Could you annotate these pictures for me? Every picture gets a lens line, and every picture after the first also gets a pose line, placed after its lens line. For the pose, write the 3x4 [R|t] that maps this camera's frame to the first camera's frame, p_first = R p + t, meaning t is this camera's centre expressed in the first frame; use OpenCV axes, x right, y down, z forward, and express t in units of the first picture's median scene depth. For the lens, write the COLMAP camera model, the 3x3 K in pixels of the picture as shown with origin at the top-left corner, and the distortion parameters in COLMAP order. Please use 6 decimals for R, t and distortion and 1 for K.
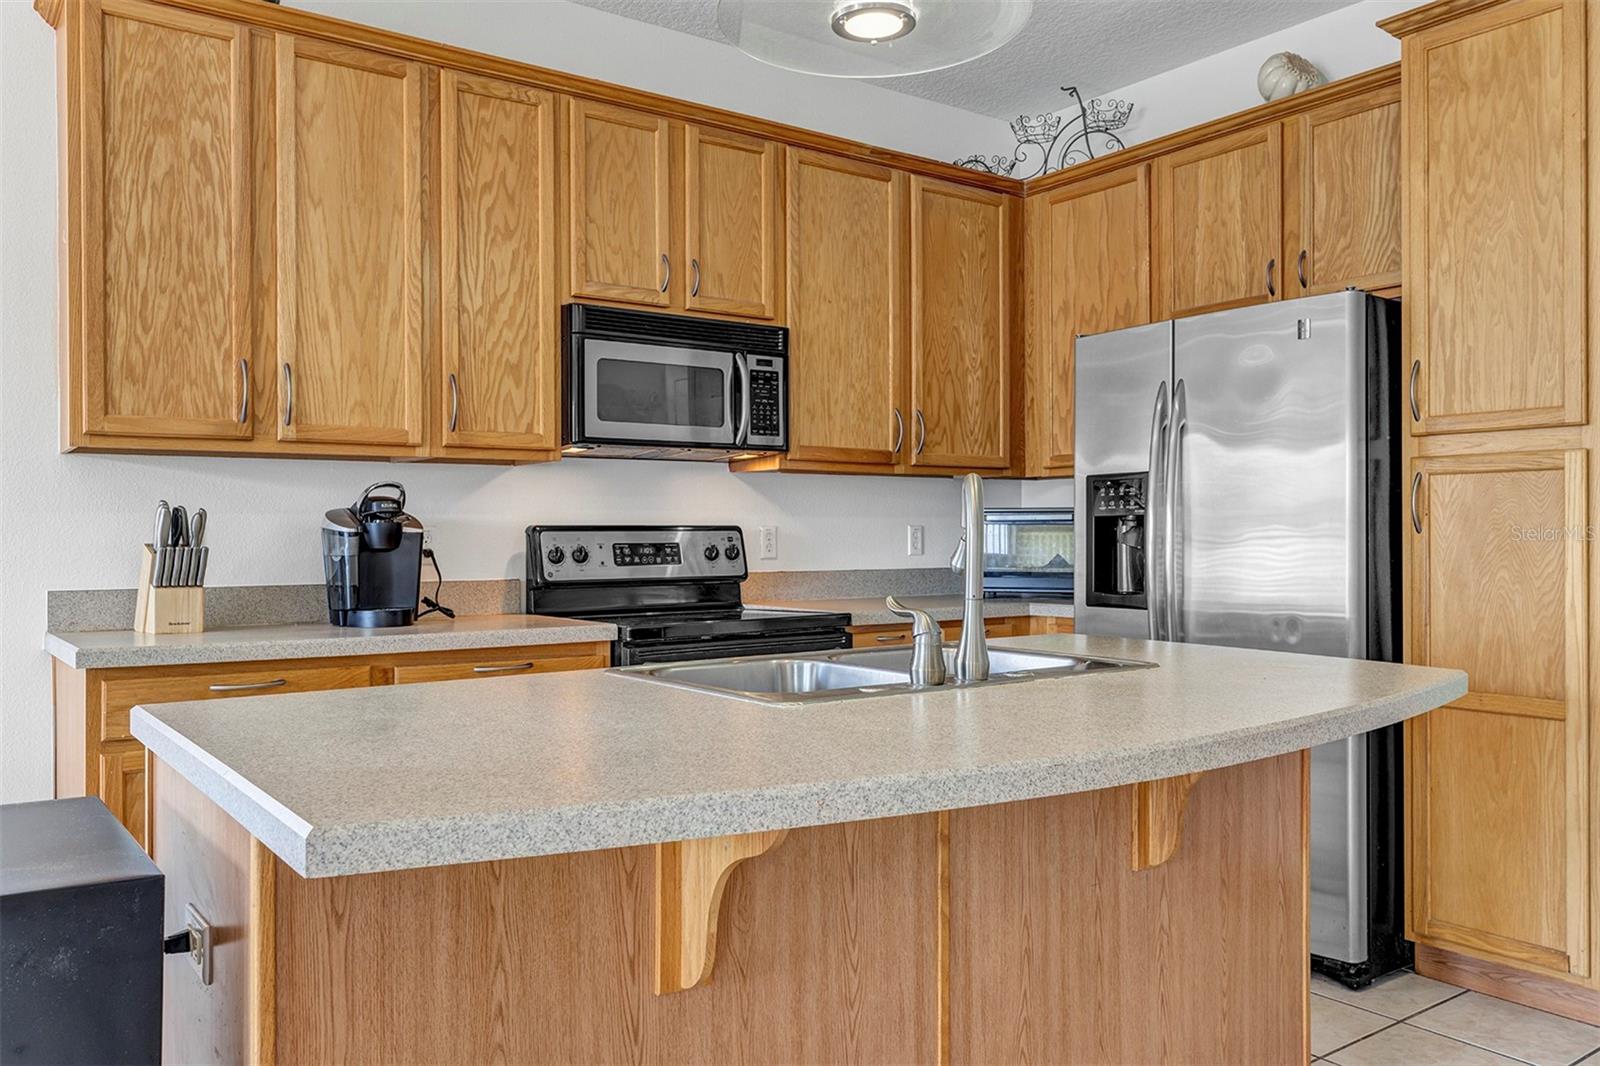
lens RADIAL K [[1232.0, 0, 809.2], [0, 1232.0, 531.8], [0, 0, 1]] dist [0.004581, 0.005374]
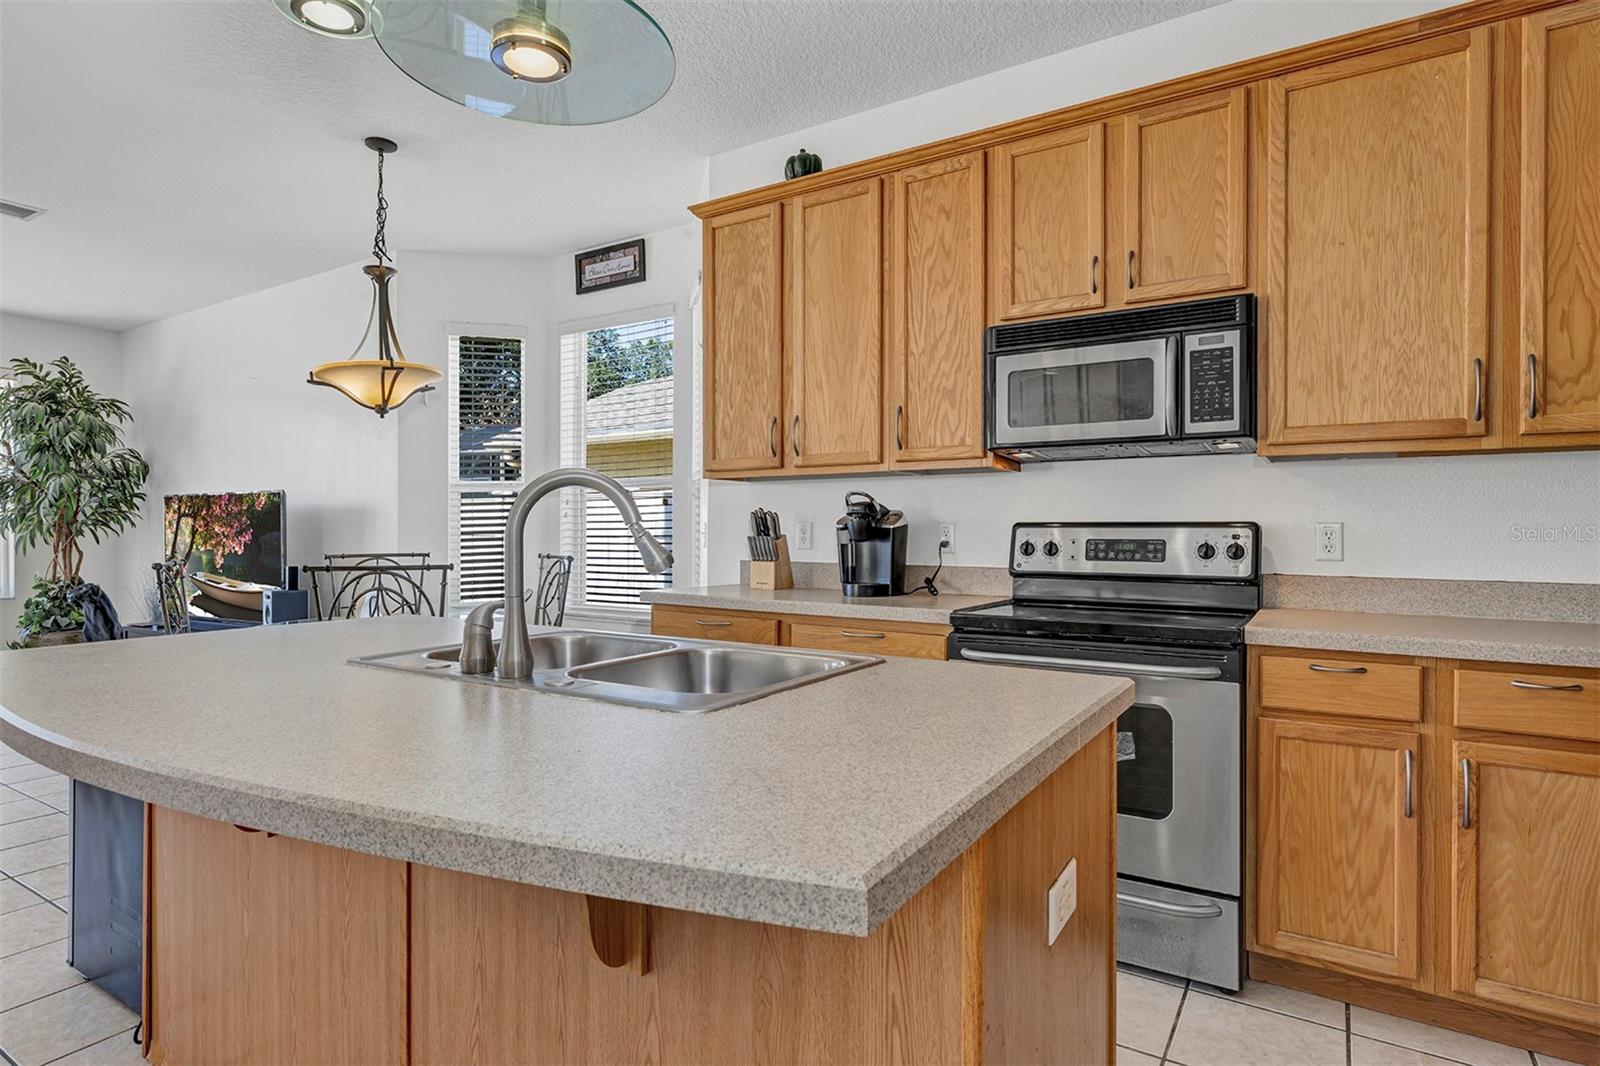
lens RADIAL K [[863.8, 0, 794.4], [0, 863.8, 526.9], [0, 0, 1]] dist [0.003273, 0.000229]
pose [[0.353533, 0.003510, -0.935415, 0.493784], [-0.002097, 0.999993, 0.002960, -0.002990], [0.935420, 0.000915, 0.353539, 0.547511]]
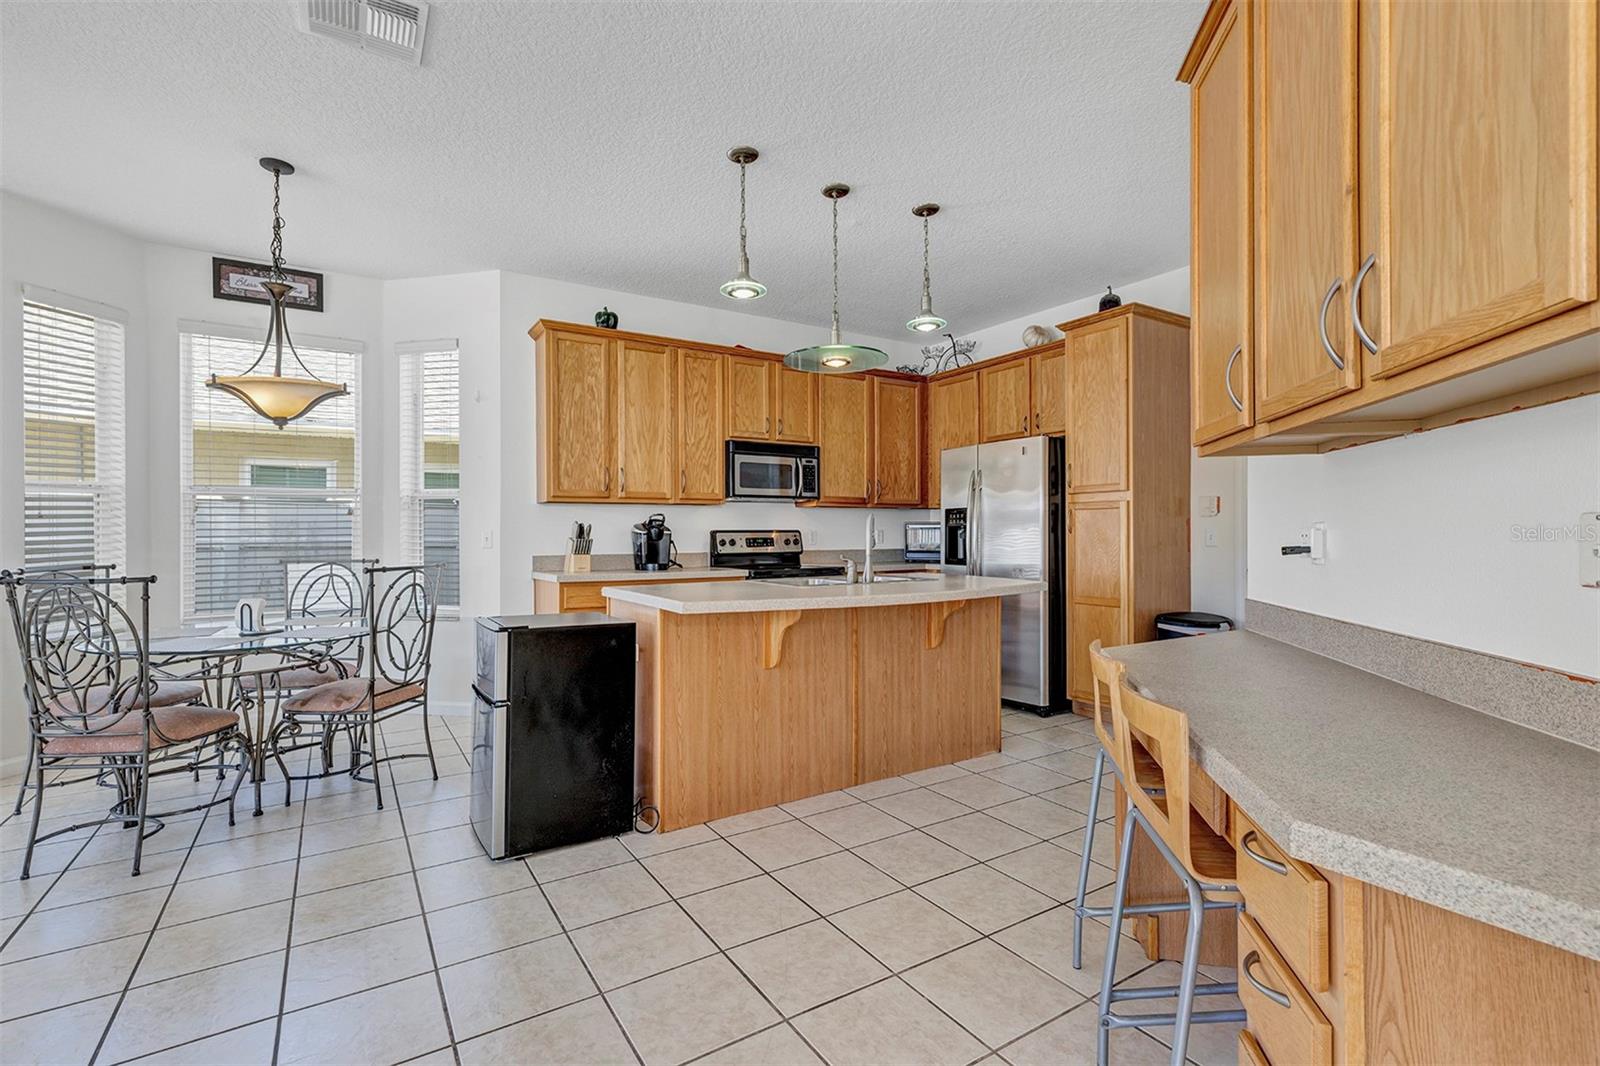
lens RADIAL K [[725.9, 0, 813.7], [0, 725.9, 532.4], [0, 0, 1]] dist [0.007805, -0.000333]
pose [[0.998452, -0.000238, -0.055620, 0.055329], [0.000262, 1.000000, 0.000416, -0.001571], [0.055620, -0.000430, 0.998452, -0.436856]]
